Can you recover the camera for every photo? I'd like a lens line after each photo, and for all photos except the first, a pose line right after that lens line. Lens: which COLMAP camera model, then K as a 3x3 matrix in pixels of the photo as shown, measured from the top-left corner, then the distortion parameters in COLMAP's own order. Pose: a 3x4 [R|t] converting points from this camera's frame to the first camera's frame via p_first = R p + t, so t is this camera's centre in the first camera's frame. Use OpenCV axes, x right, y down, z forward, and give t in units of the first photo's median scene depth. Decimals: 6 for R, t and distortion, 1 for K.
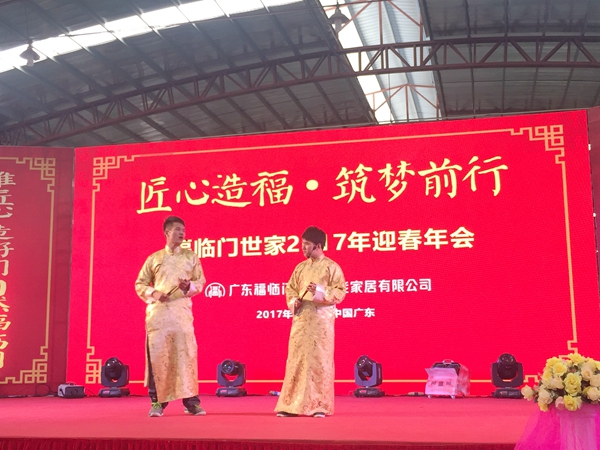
lens RADIAL K [[807.7, 0, 298.8], [0, 807.7, 216.8], [0, 0, 1]] dist [0.058222, 0.000000]
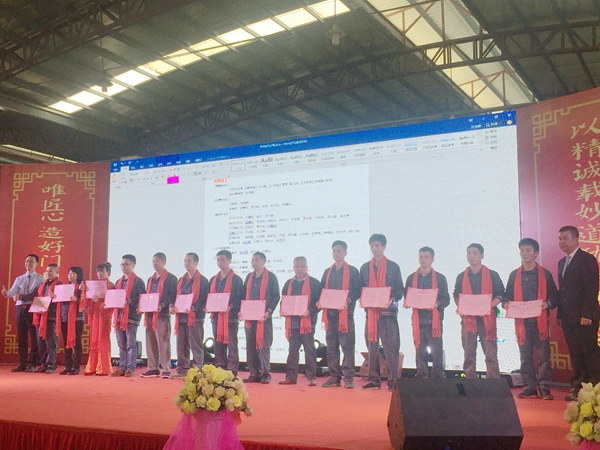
lens RADIAL K [[728.8, 0, 302.4], [0, 728.8, 217.1], [0, 0, 1]] dist [0.046962, 0.000000]
pose [[0.965077, -0.021752, -0.261060, 0.296321], [0.031200, 0.998998, 0.032099, -0.029604], [0.260100, -0.039123, 0.964789, 0.010716]]
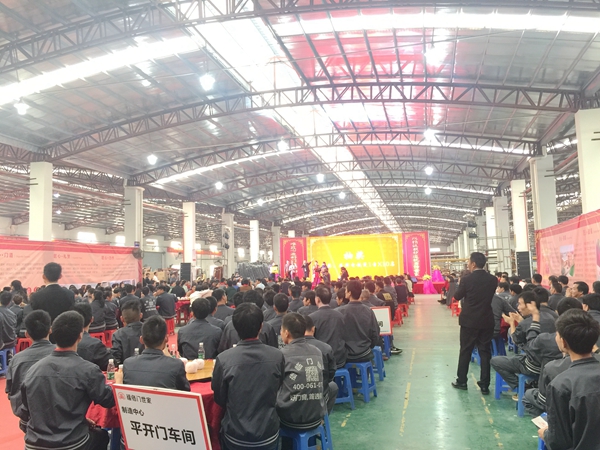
lens RADIAL K [[508.4, 0, 298.7], [0, 508.4, 225.6], [0, 0, 1]] dist [0.081648, -0.118358]
pose [[0.999598, -0.013820, -0.024737, 0.292766], [0.015530, 0.997403, 0.070333, -0.032023], [0.023701, -0.070689, 0.997217, -0.004760]]
